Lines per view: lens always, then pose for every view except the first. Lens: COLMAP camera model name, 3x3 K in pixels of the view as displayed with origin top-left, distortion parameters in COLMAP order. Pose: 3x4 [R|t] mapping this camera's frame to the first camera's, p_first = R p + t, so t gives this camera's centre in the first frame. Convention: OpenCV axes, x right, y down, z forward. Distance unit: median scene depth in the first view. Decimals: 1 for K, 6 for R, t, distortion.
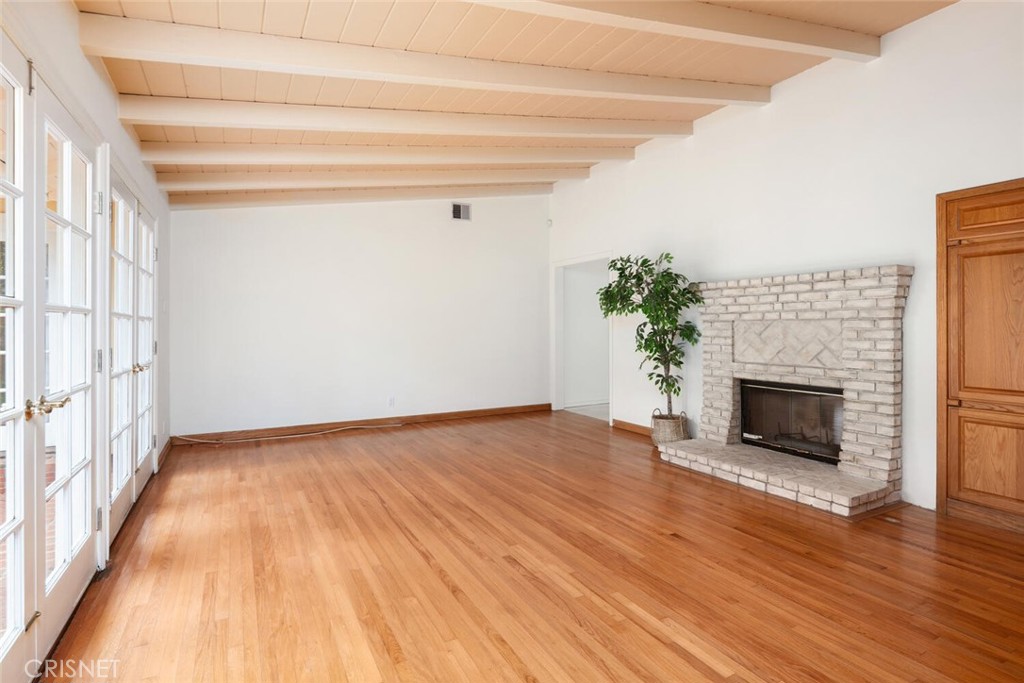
lens RADIAL K [[498.6, 0, 509.4], [0, 498.6, 332.3], [0, 0, 1]] dist [0.010530, -0.000726]
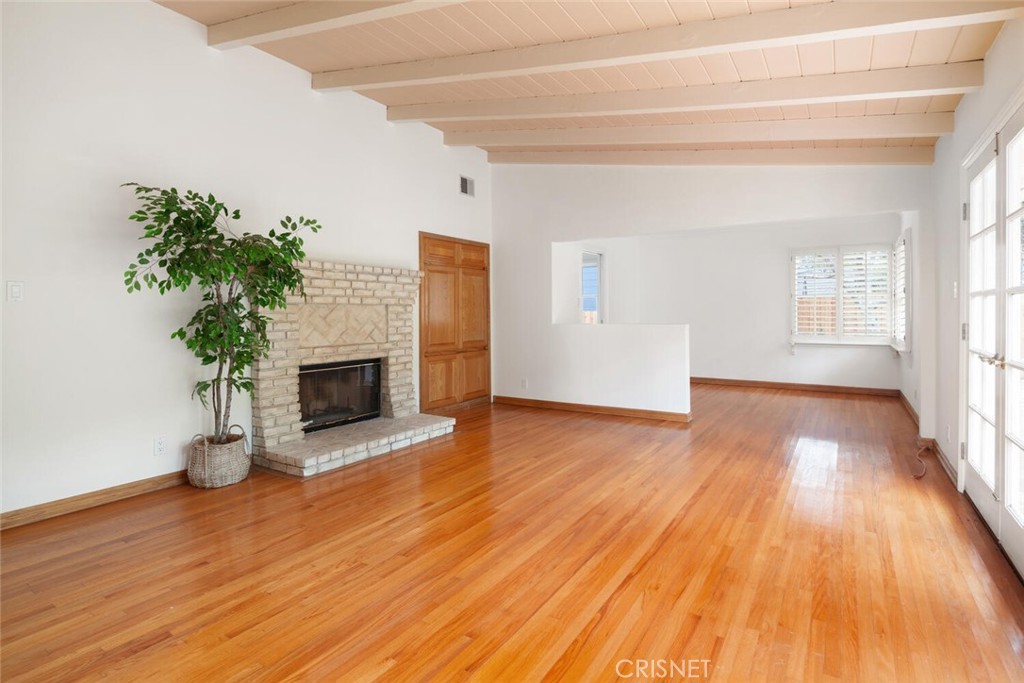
lens RADIAL K [[498.6, 0, 546.2], [0, 498.6, 317.1], [0, 0, 1]] dist [0.010530, -0.000726]
pose [[-0.504538, -0.006311, 0.863367, -0.668269], [0.011588, 0.999834, 0.014081, -0.007016], [-0.863312, 0.017109, -0.504381, 1.249951]]
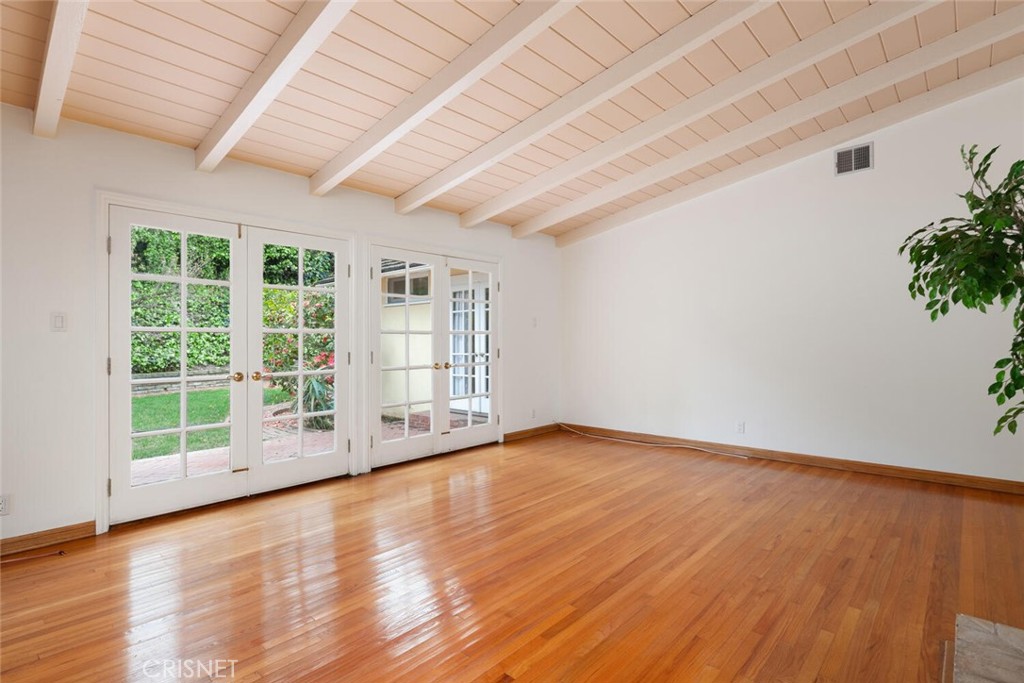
lens RADIAL K [[498.6, 0, 502.4], [0, 498.6, 340.5], [0, 0, 1]] dist [0.010530, -0.000726]
pose [[0.310055, -0.007679, -0.950688, 0.668822], [0.003265, 0.999970, -0.007013, 0.002845], [0.950713, -0.000929, 0.310071, 0.600740]]
